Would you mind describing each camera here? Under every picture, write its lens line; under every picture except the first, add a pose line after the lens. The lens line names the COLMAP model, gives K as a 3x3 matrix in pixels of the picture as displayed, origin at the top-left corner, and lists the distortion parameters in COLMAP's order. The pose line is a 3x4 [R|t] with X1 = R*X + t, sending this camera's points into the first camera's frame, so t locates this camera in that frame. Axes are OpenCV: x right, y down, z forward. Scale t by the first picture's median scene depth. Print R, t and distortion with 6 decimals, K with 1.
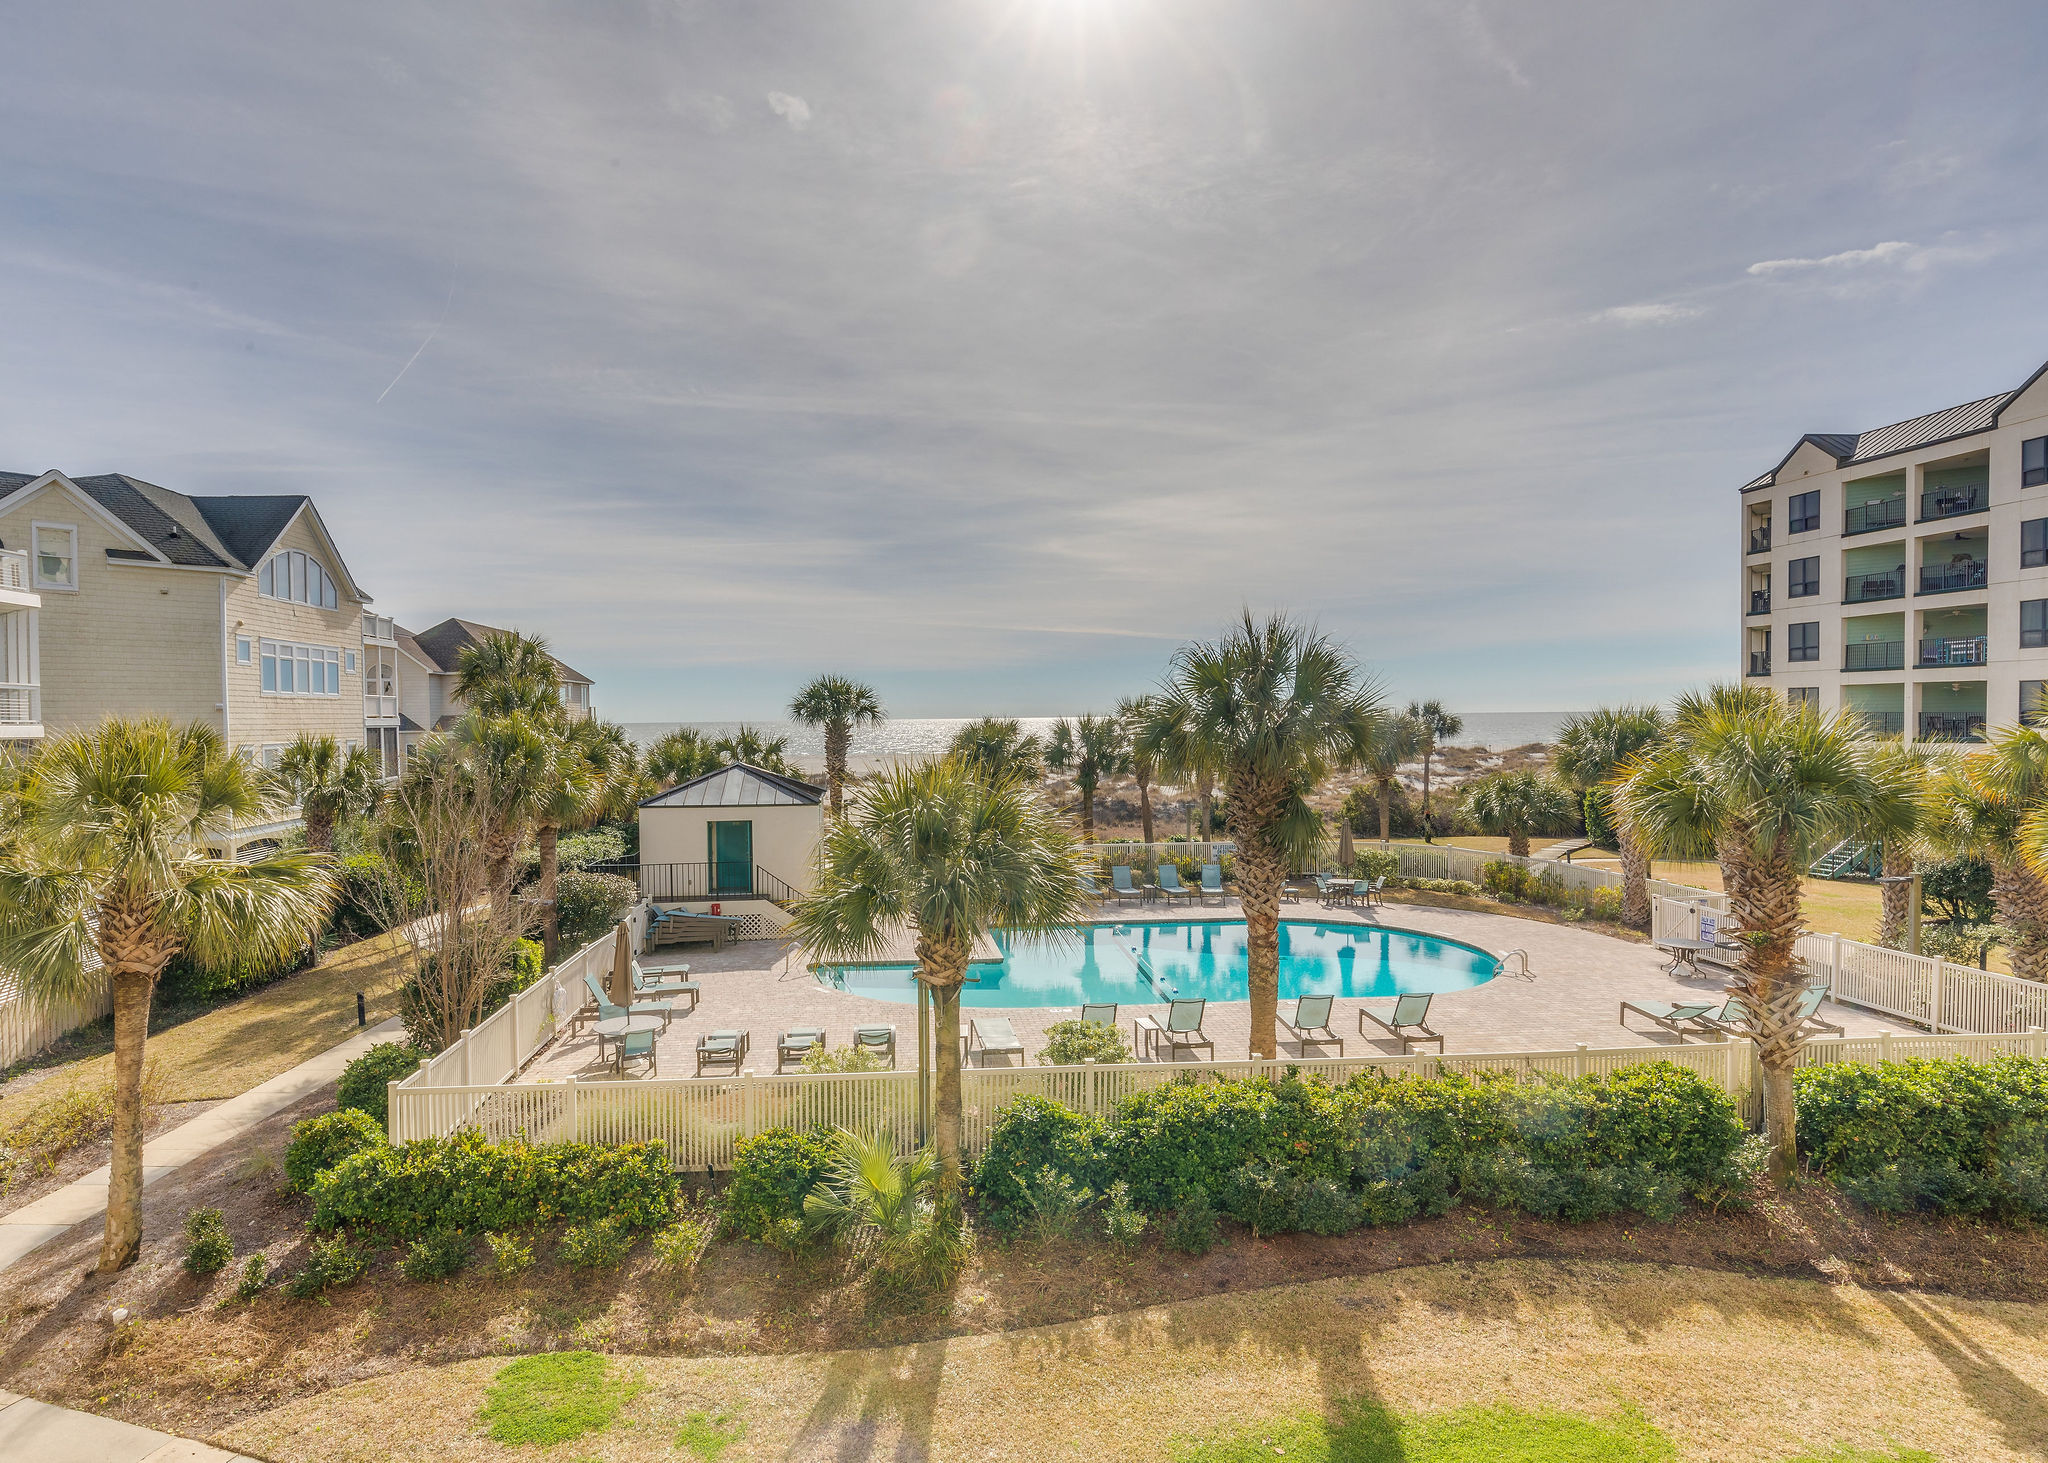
lens RADIAL K [[1036.1, 0, 1024.0], [0, 1036.1, 731.5], [0, 0, 1]] dist [-0.001445, -0.000434]
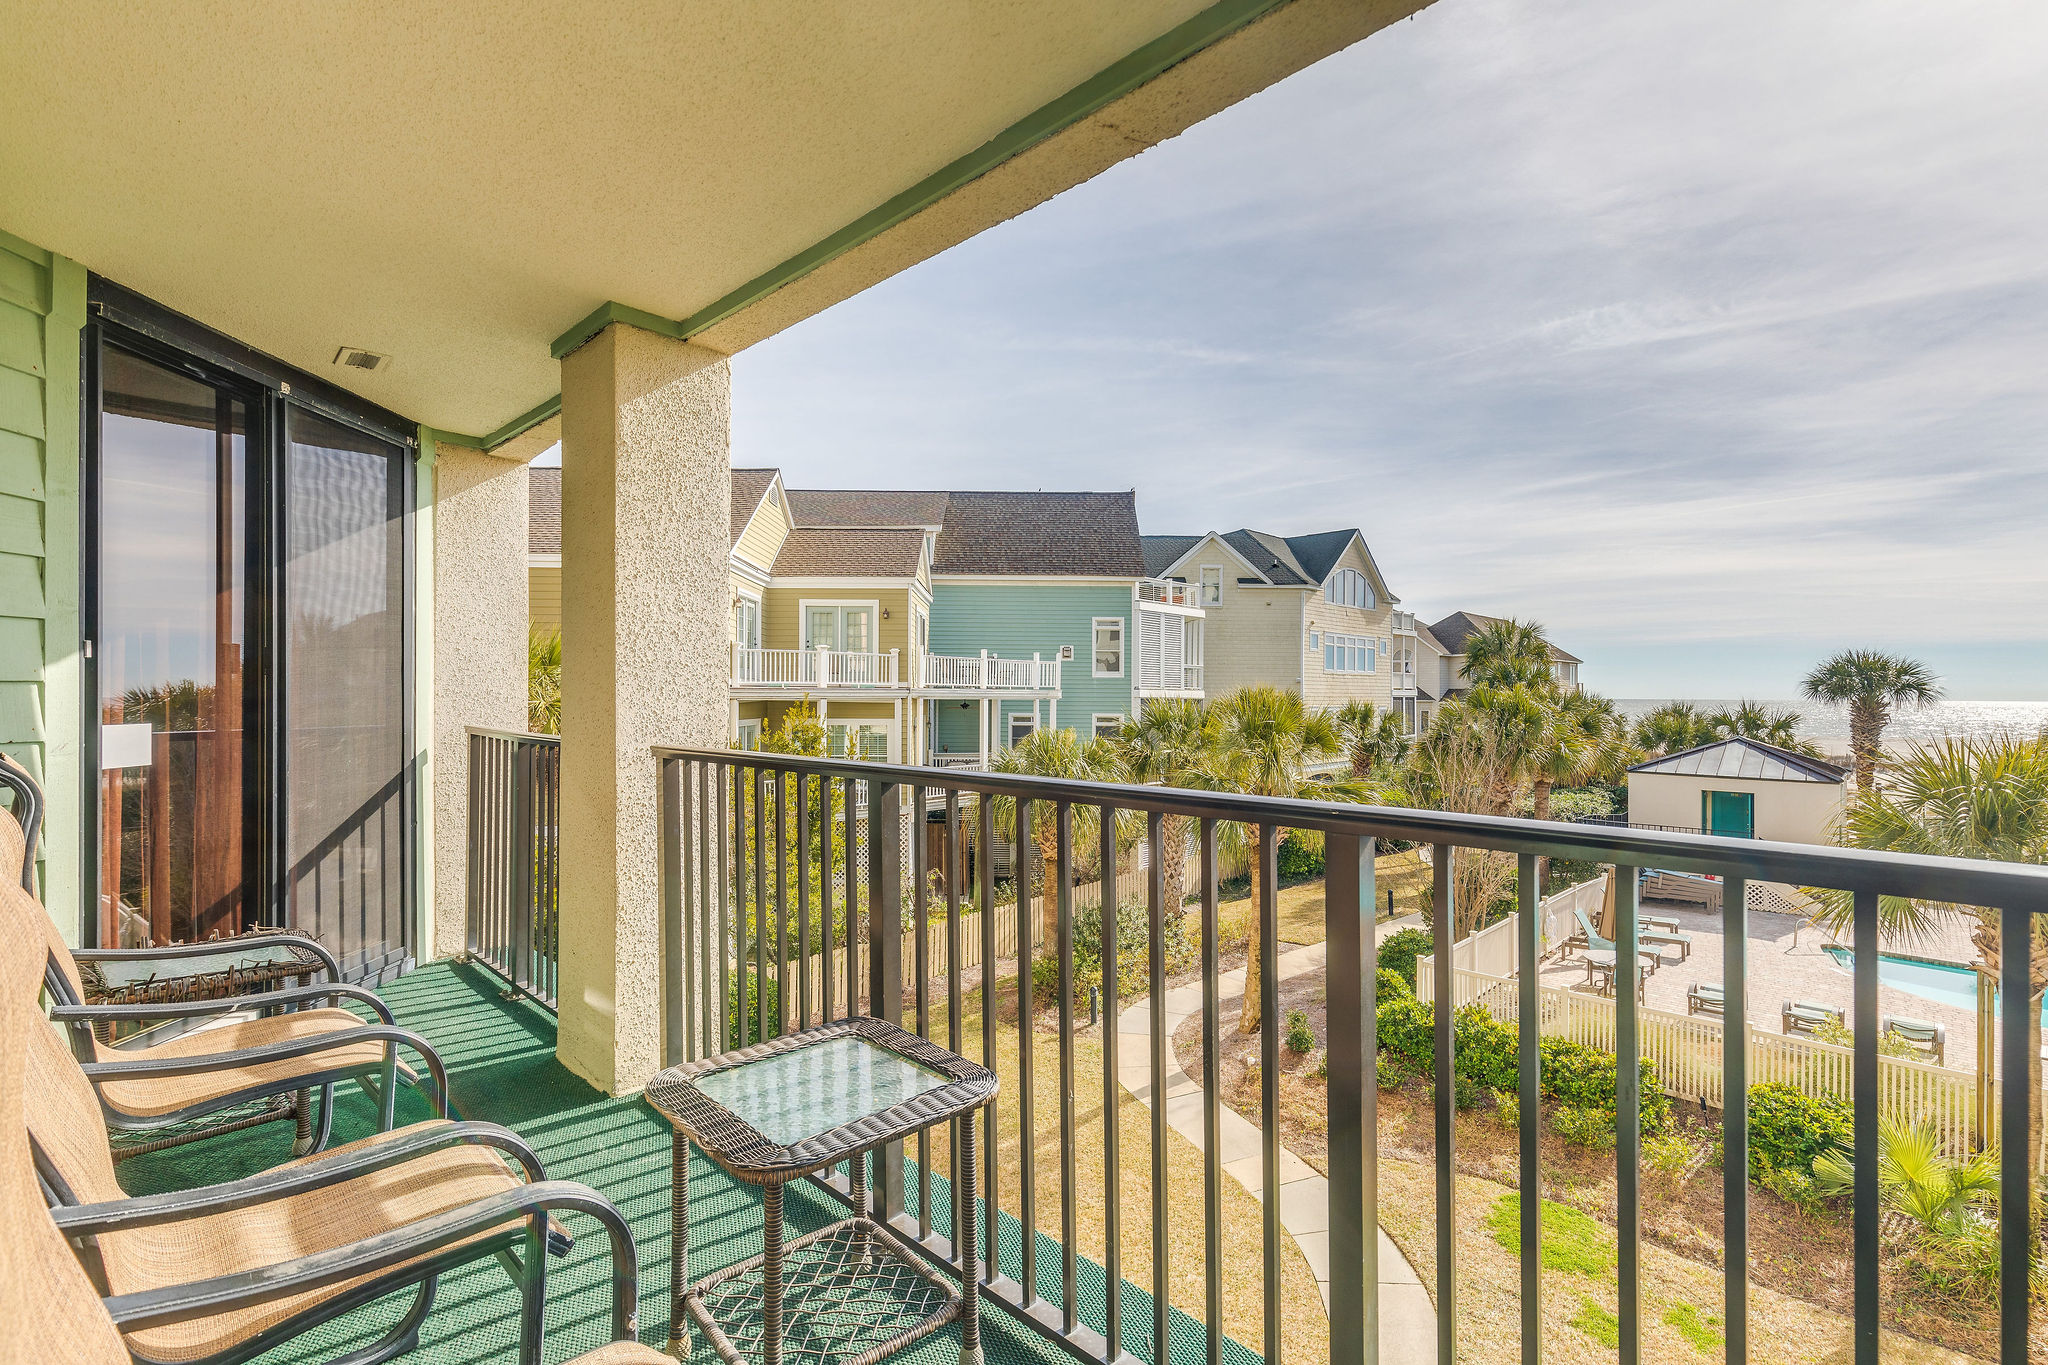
lens RADIAL K [[996.3, 0, 943.1], [0, 996.3, 685.7], [0, 0, 1]] dist [0.000126, 0.000592]
pose [[0.597364, 0.008565, -0.801924, 0.049934], [-0.034320, 0.999300, -0.014892, 0.022222], [0.801235, 0.036418, 0.597240, -0.245210]]
